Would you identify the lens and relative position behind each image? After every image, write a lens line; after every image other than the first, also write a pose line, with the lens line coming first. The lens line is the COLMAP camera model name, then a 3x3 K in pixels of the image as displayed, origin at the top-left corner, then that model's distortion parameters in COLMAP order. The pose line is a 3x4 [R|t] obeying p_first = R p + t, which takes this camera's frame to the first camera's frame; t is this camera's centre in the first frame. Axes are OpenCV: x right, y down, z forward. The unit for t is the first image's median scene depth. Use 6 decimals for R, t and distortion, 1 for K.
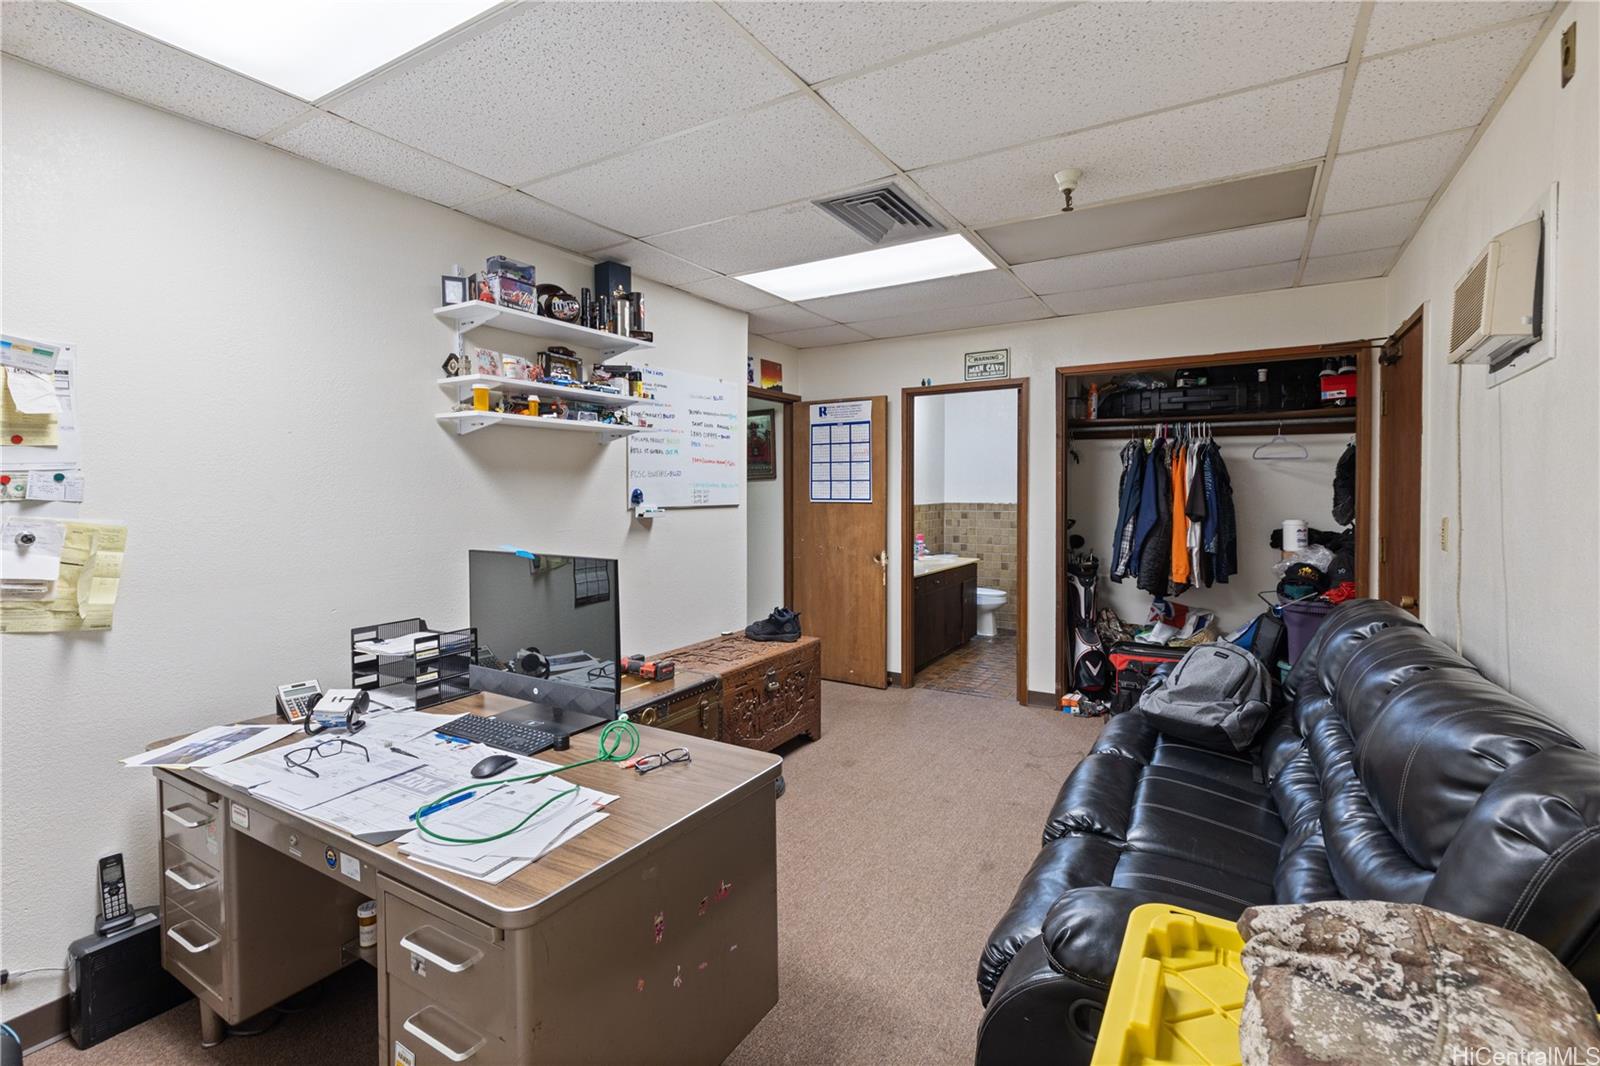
lens RADIAL K [[731.8, 0, 804.1], [0, 731.8, 522.3], [0, 0, 1]] dist [0.000336, -0.000074]
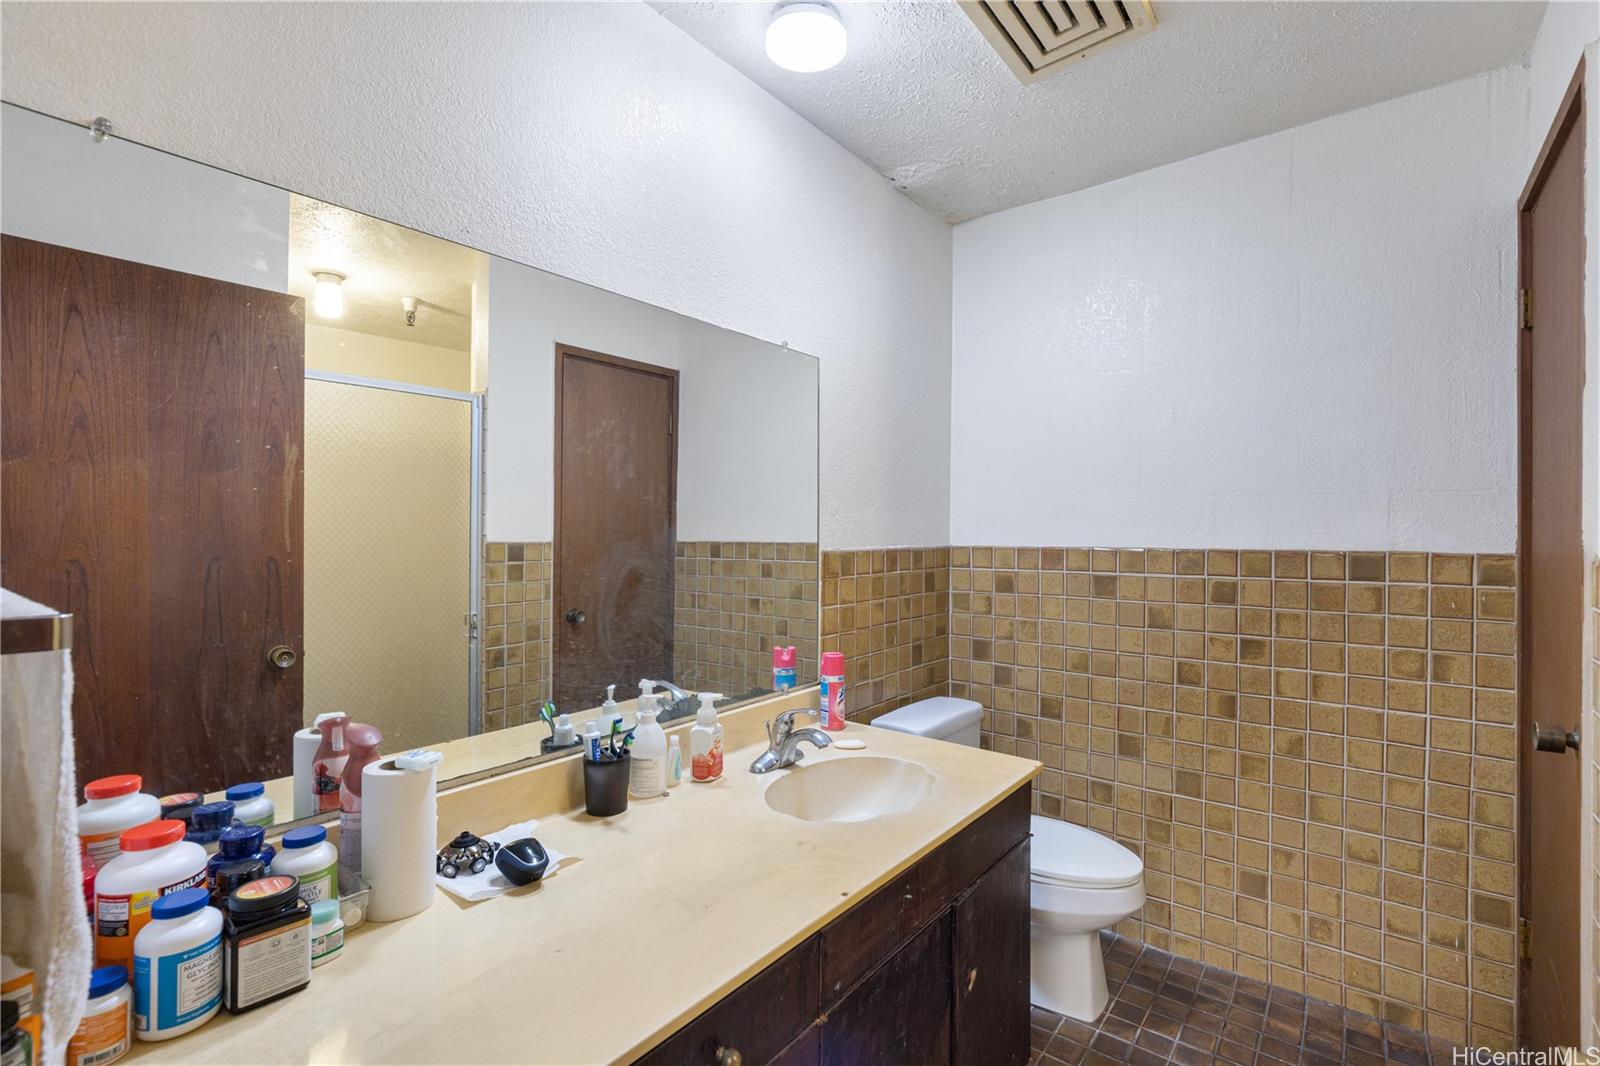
lens RADIAL K [[731.8, 0, 796.0], [0, 731.8, 538.8], [0, 0, 1]] dist [0.000336, -0.000074]
pose [[0.992295, 0.002394, -0.123877, 0.163663], [-0.006407, 0.999467, -0.032003, -0.018851], [0.123734, 0.032550, 0.991781, 0.643440]]
